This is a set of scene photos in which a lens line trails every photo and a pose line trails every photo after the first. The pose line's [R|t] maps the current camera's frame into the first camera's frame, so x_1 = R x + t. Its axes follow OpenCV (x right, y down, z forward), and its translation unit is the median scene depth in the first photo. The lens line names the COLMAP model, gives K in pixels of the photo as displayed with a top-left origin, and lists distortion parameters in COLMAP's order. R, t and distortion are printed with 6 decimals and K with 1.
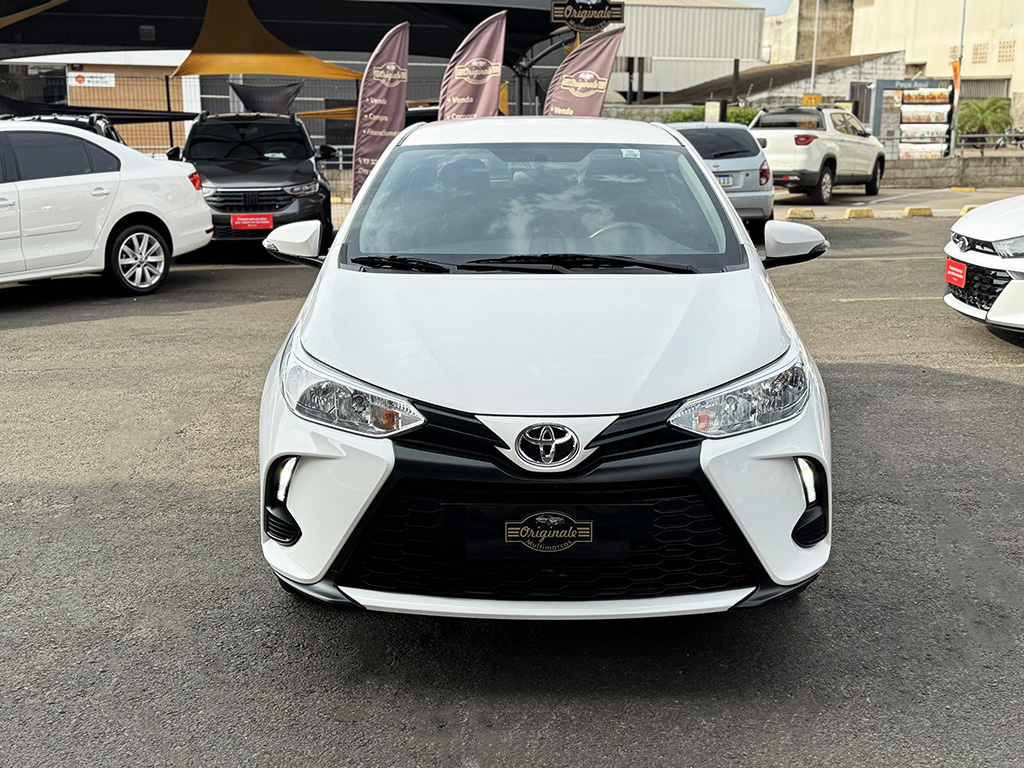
lens RADIAL K [[1293.8, 0, 511.6], [0, 1293.8, 384.1], [0, 0, 1]] dist [0.024438, 0.000000]
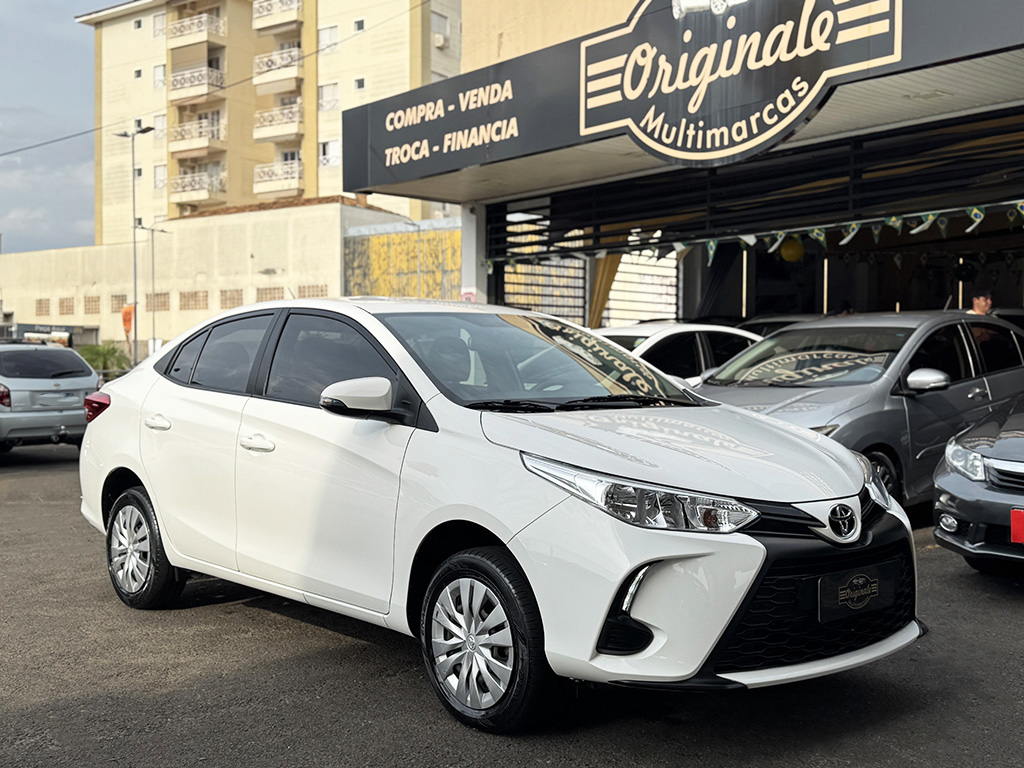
lens RADIAL K [[1175.7, 0, 511.8], [0, 1175.7, 384.4], [0, 0, 1]] dist [0.061246, 0.000000]
pose [[0.743295, -0.012650, 0.668844, -0.936939], [0.136969, 0.981517, -0.133652, 0.025735], [-0.654791, 0.190954, 0.731290, 0.341591]]
